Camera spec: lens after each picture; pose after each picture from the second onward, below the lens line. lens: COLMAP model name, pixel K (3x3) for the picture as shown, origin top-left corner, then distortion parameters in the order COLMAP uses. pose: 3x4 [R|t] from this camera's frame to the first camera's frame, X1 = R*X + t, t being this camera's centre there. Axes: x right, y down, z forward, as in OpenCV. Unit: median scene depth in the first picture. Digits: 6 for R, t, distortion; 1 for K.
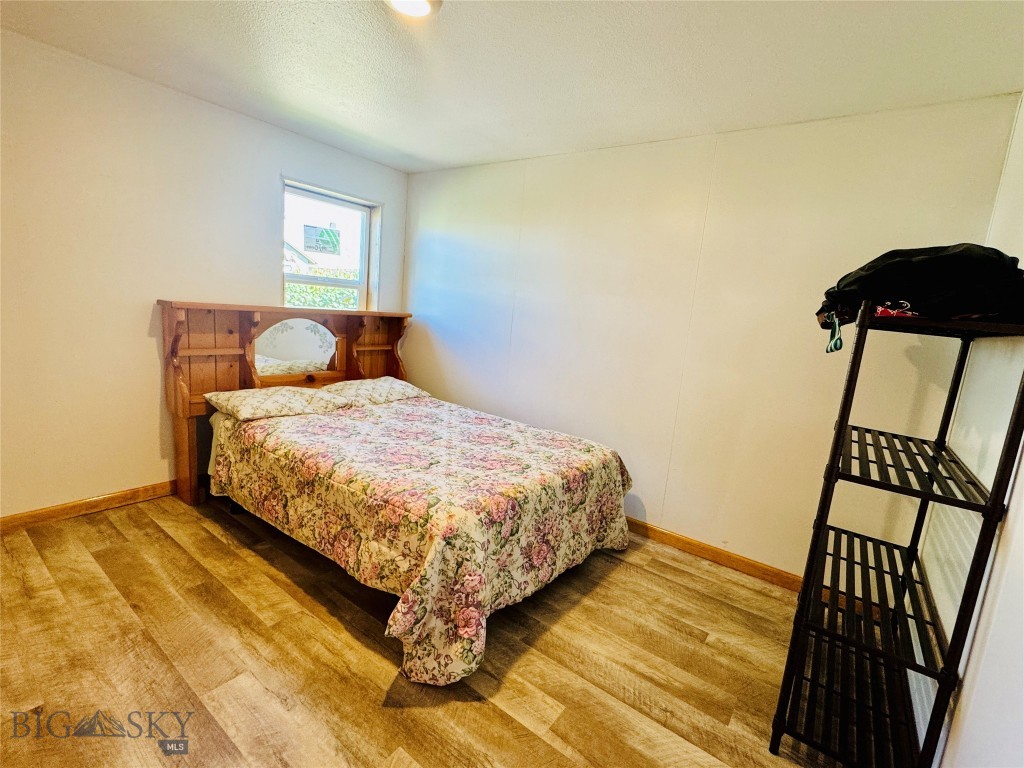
lens RADIAL K [[467.3, 0, 513.1], [0, 467.3, 386.7], [0, 0, 1]] dist [-0.001672, -0.001038]
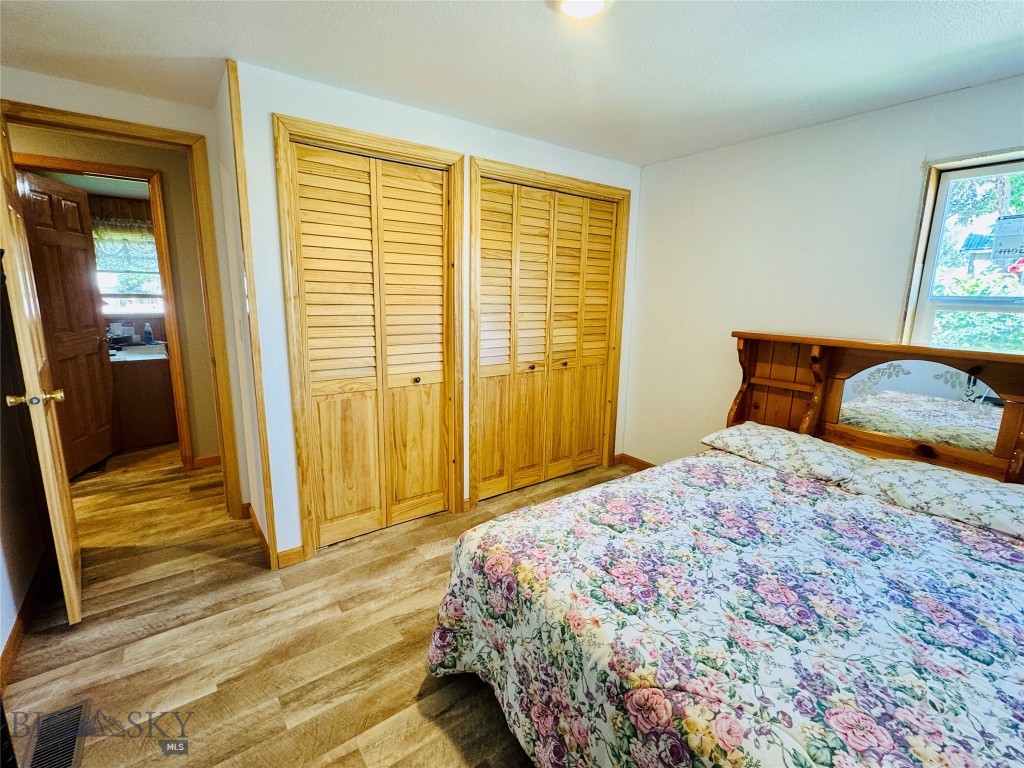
lens RADIAL K [[467.3, 0, 514.8], [0, 467.3, 379.6], [0, 0, 1]] dist [-0.001672, -0.001038]
pose [[-0.286819, 0.089443, -0.953800, 0.518222], [-0.203769, 0.967152, 0.151971, -0.139087], [0.936062, 0.237943, -0.259172, 0.844504]]
